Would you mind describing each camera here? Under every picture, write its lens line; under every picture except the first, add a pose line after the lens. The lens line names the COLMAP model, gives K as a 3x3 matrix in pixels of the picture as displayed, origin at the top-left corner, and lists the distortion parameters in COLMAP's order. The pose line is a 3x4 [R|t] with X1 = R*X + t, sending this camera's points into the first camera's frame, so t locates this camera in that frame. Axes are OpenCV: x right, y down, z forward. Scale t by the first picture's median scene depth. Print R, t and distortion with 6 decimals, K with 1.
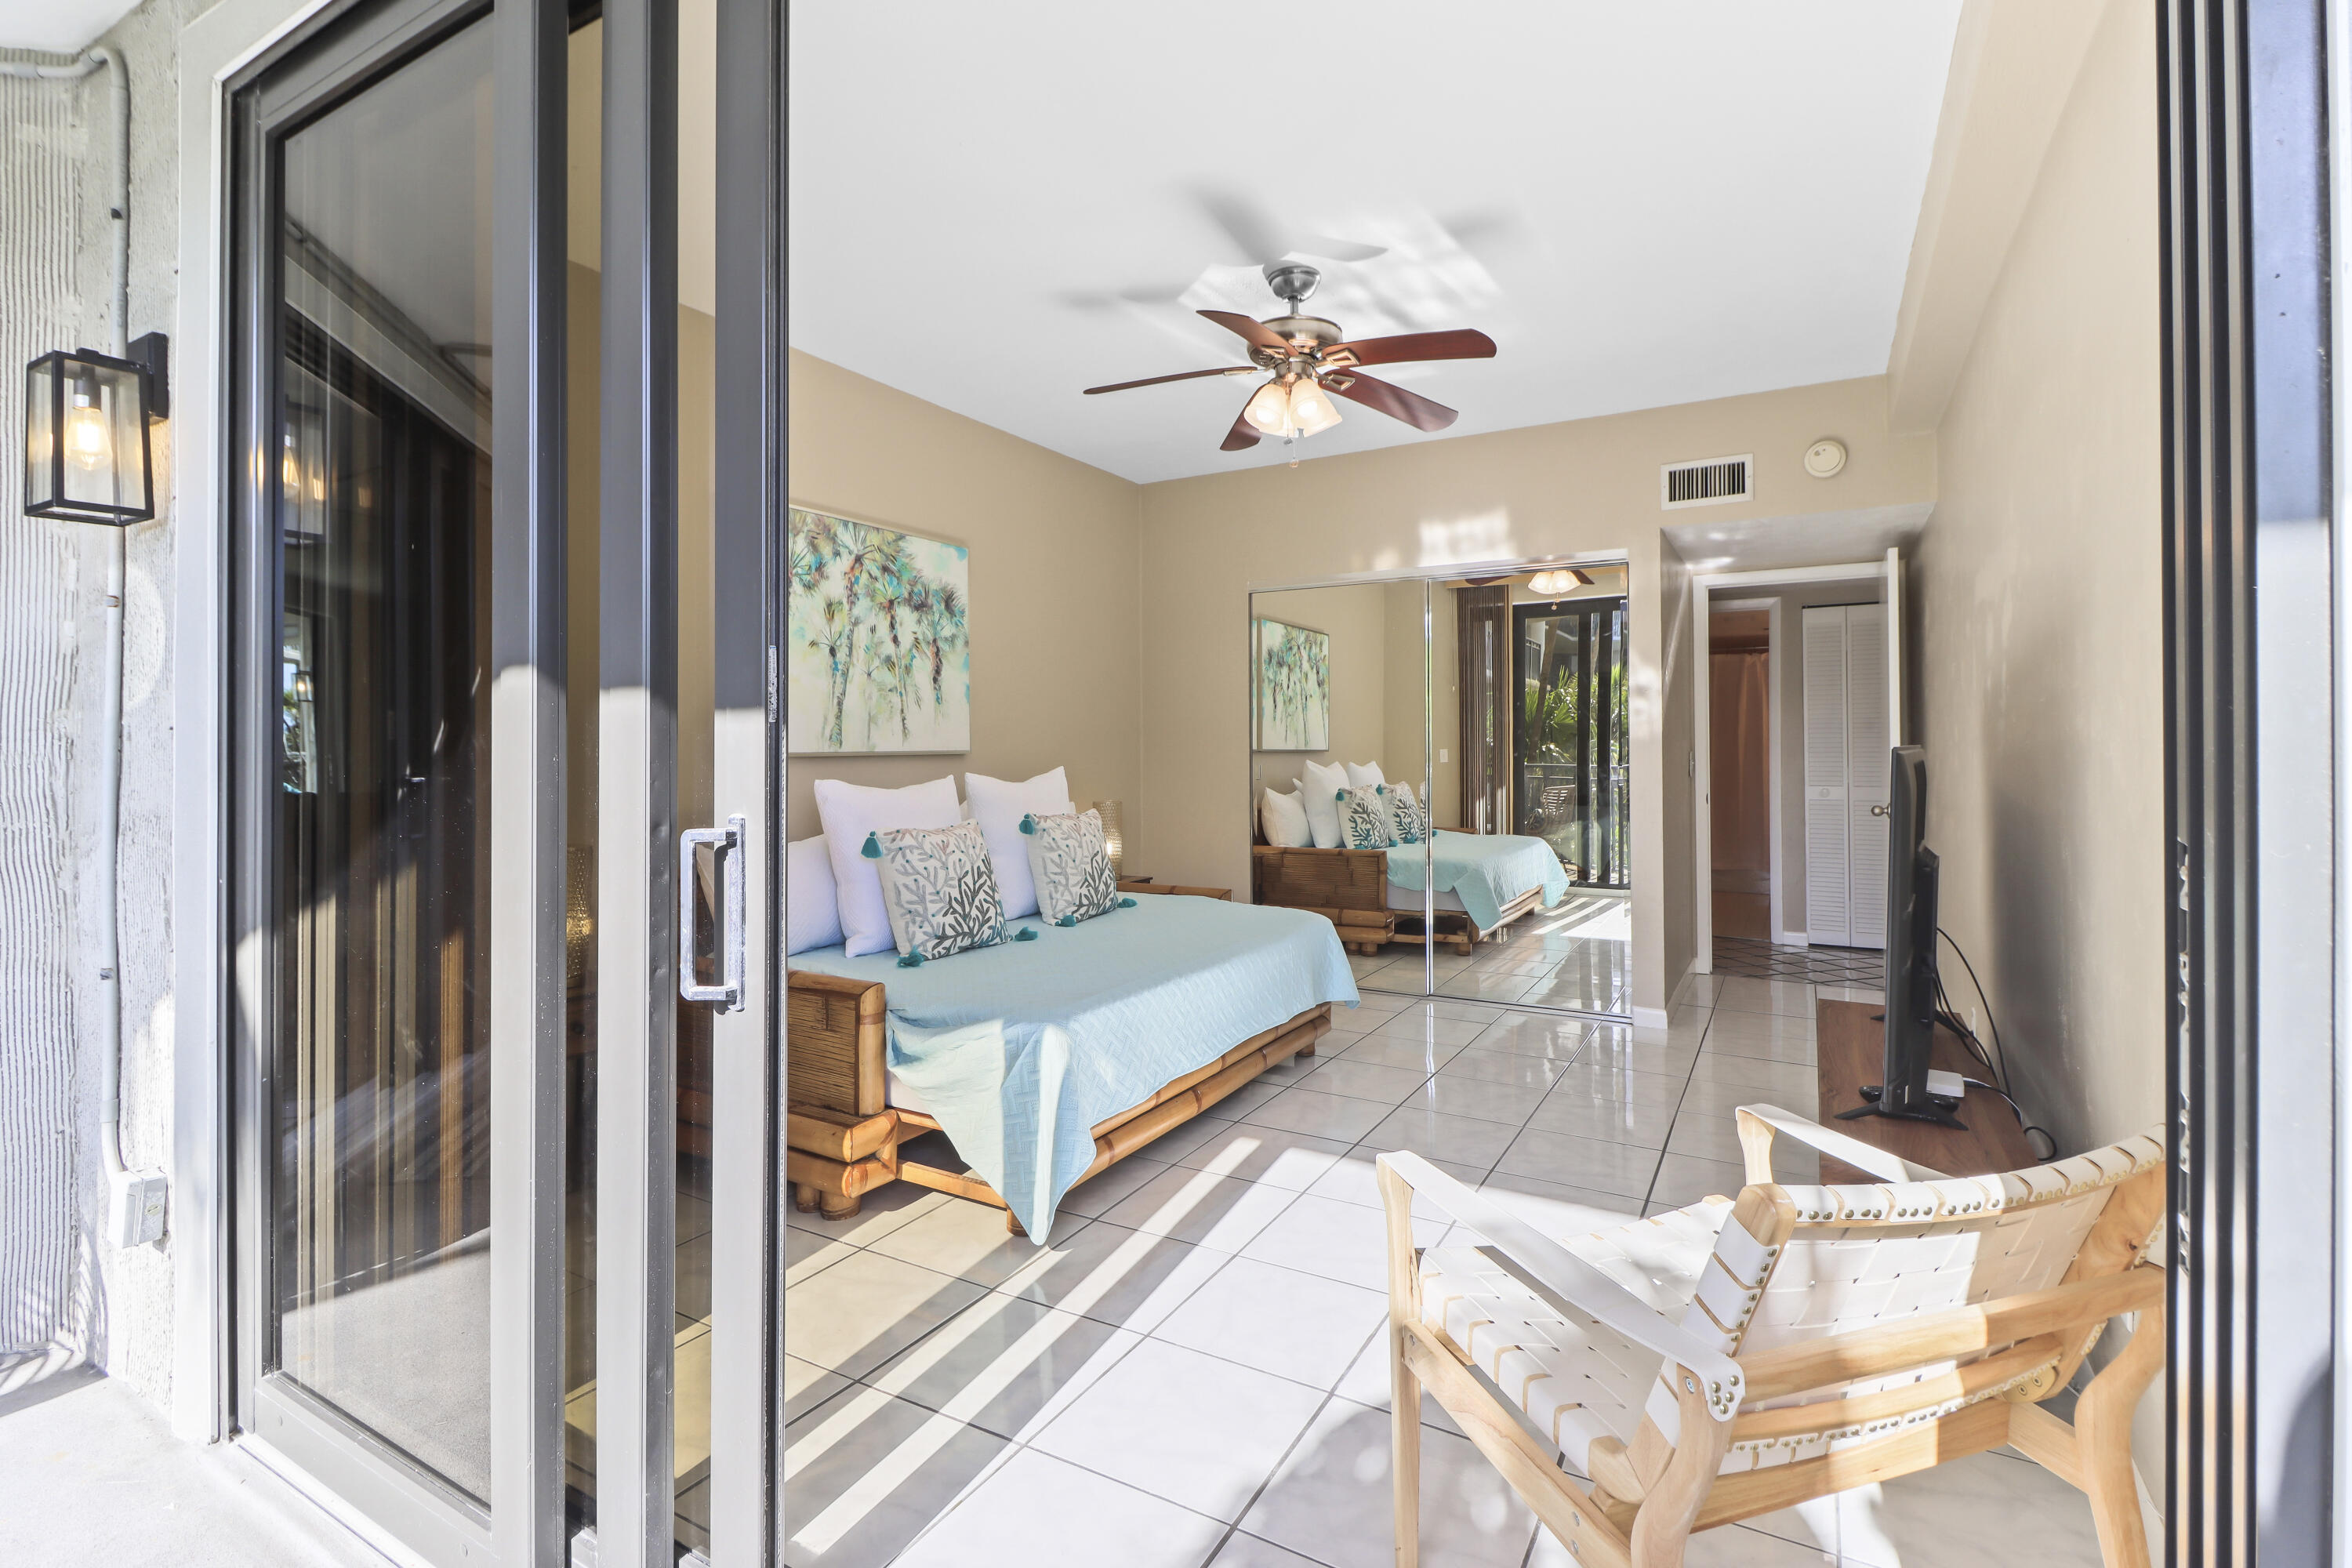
lens RADIAL K [[1089.4, 0, 1177.5], [0, 1089.4, 735.7], [0, 0, 1]] dist [0.014871, -0.000149]
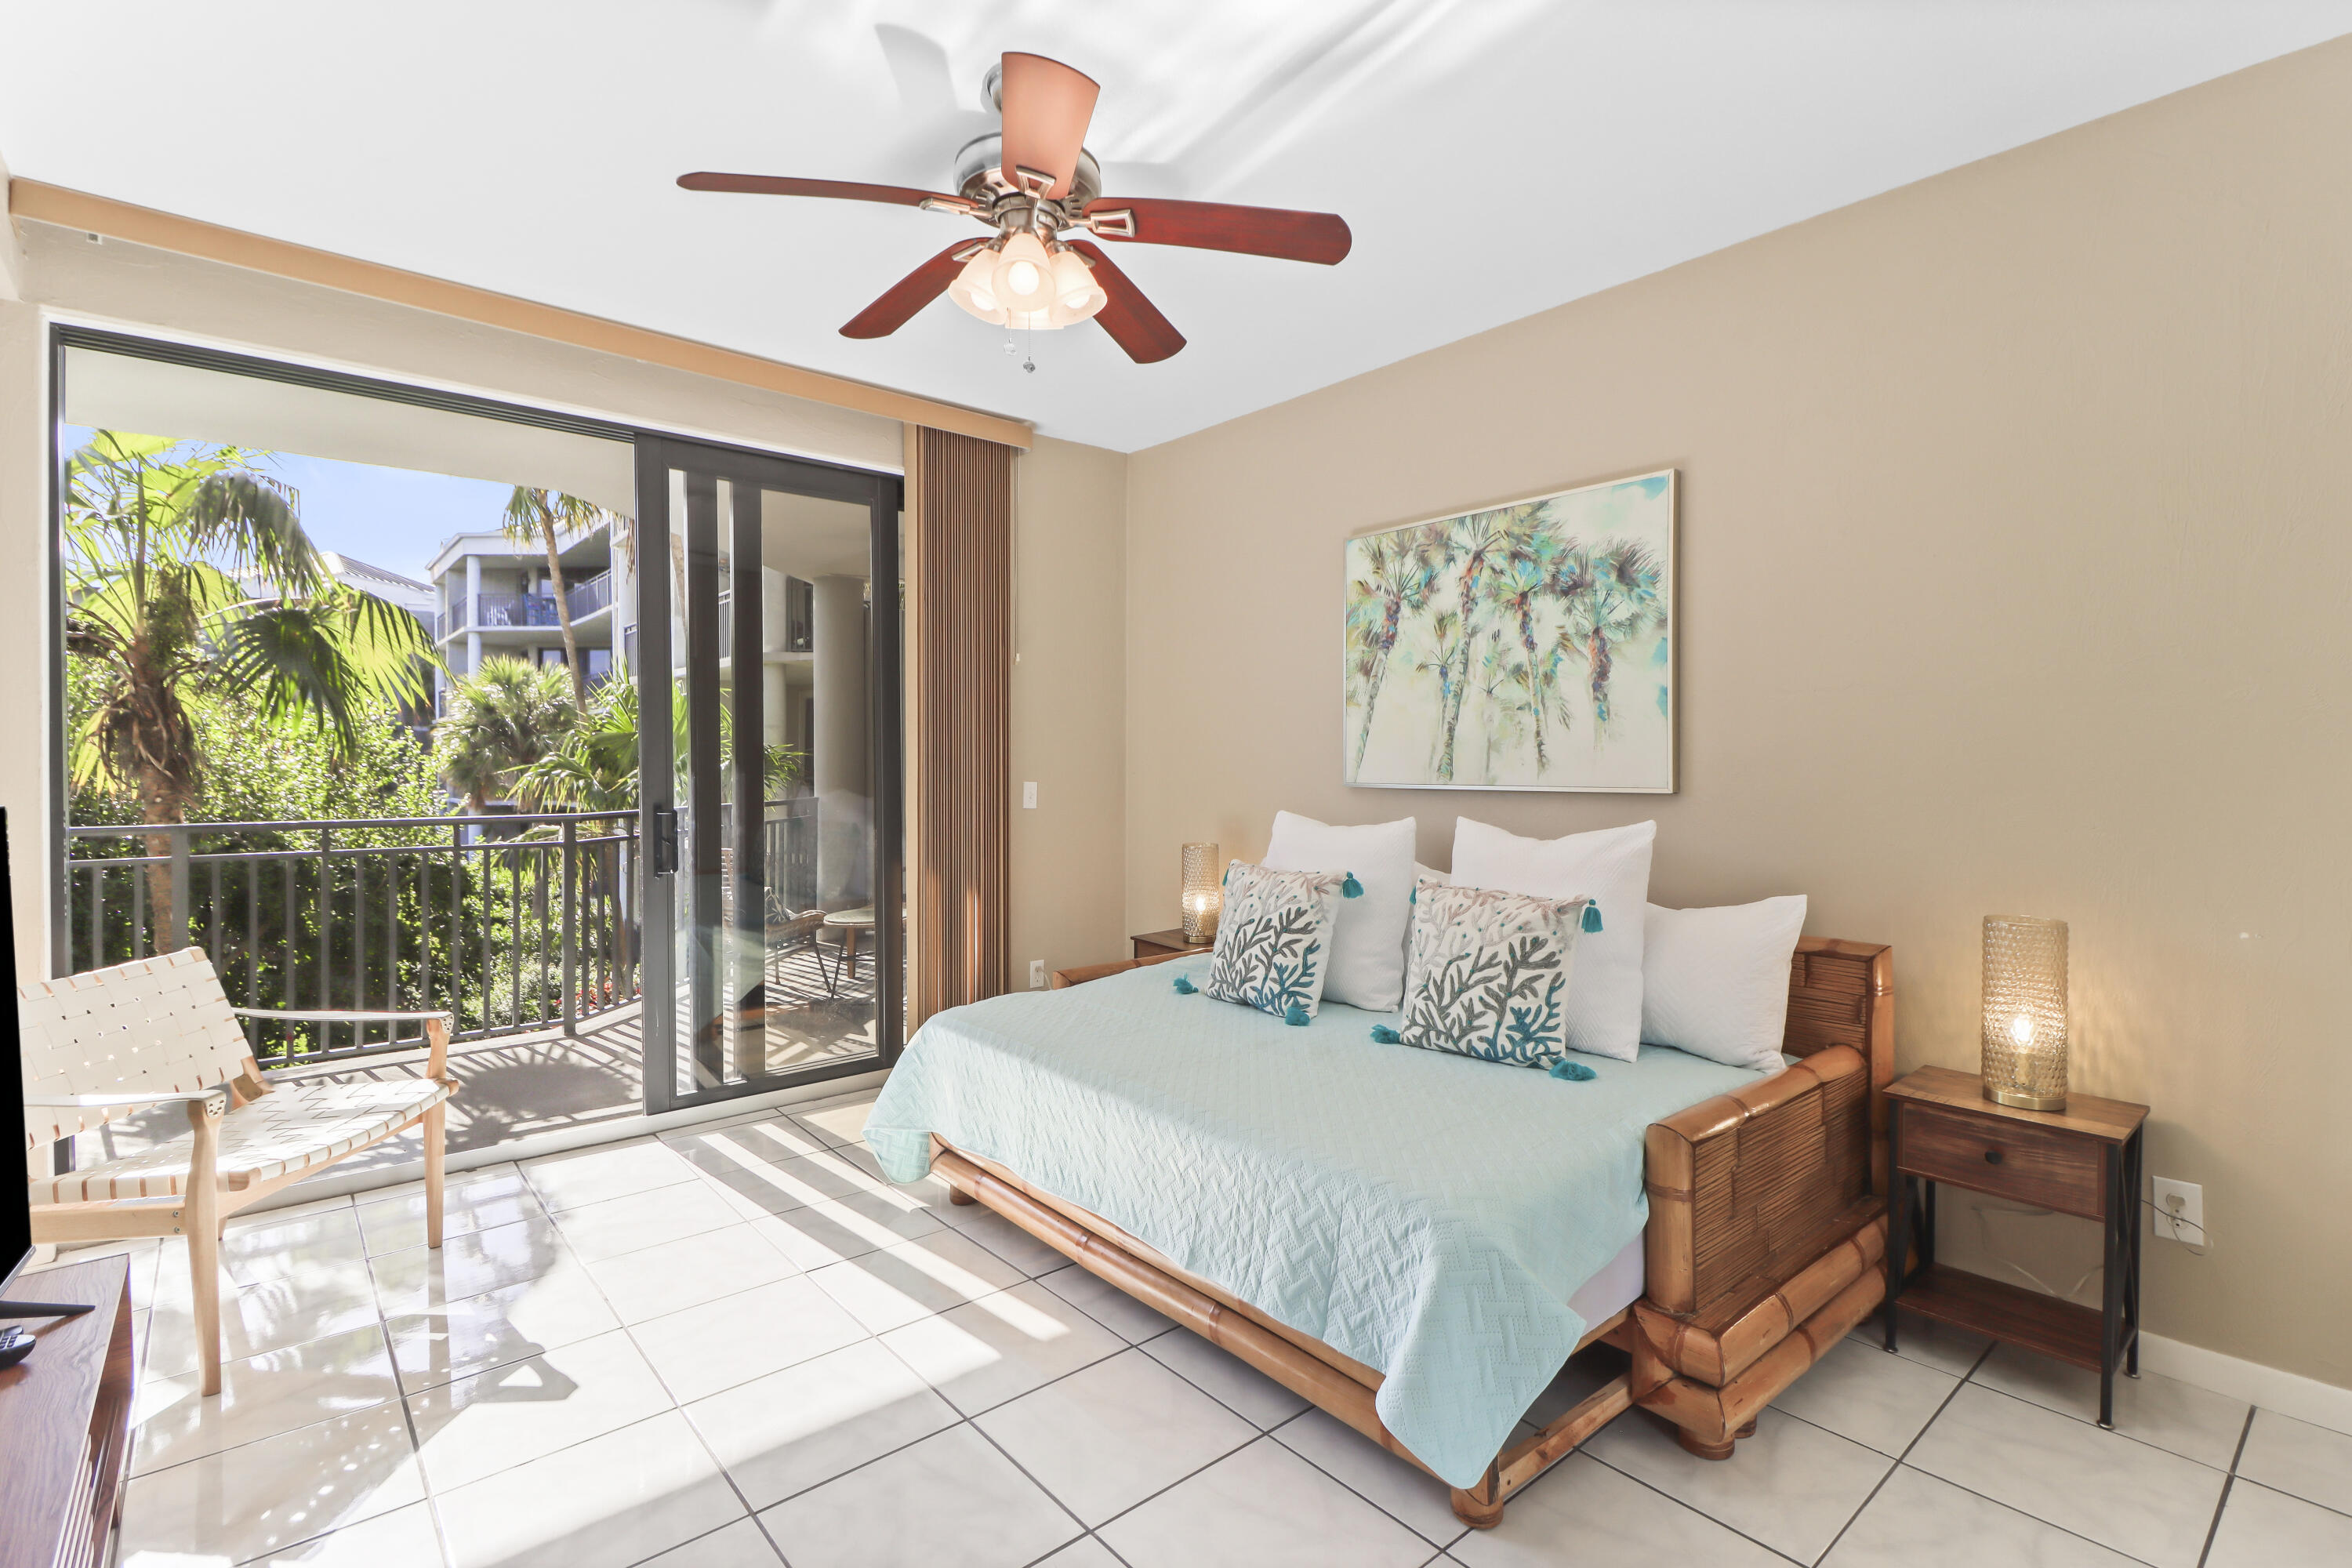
lens RADIAL K [[1078.4, 0, 1181.8], [0, 1078.4, 768.8], [0, 0, 1]] dist [0.029292, -0.019937]
pose [[-0.330008, 0.012936, -0.943890, 0.571048], [0.012301, 0.999880, 0.009403, -0.008551], [0.943898, -0.008508, -0.330127, 1.057605]]
